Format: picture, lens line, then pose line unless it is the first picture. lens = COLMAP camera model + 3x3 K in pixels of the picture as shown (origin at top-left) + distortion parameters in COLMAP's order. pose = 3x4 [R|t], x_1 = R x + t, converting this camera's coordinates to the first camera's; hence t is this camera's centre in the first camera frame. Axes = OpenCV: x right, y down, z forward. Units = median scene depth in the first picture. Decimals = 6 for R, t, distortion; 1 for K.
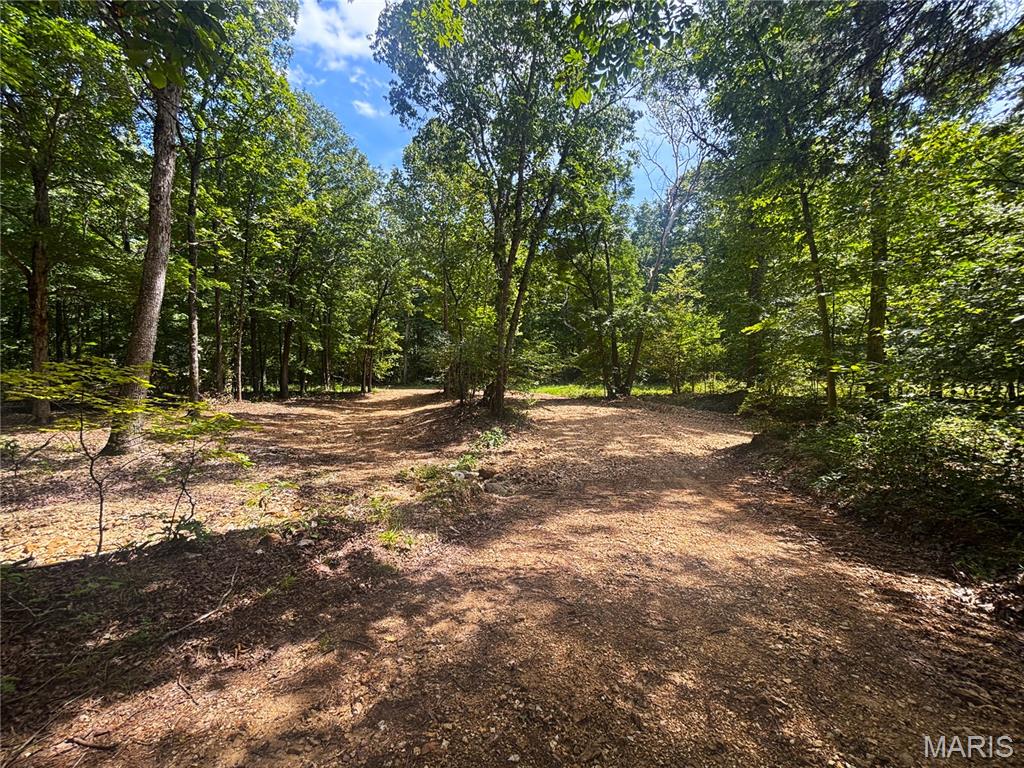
lens RADIAL K [[410.7, 0, 512.8], [0, 410.7, 380.0], [0, 0, 1]] dist [-0.003014, -0.000145]
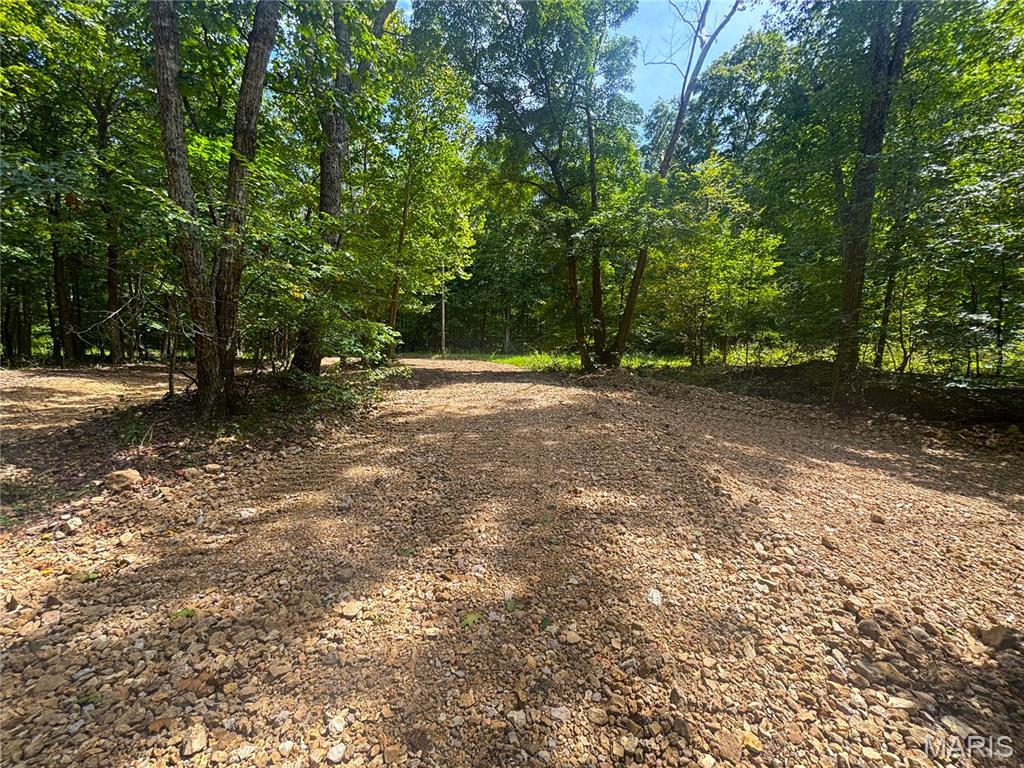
lens RADIAL K [[410.7, 0, 510.2], [0, 410.7, 387.1], [0, 0, 1]] dist [-0.003014, -0.000145]
pose [[0.999478, 0.026357, -0.018704, 0.139295], [-0.024851, 0.996748, 0.076659, 0.023638], [0.020664, -0.076154, 0.996882, 0.394011]]
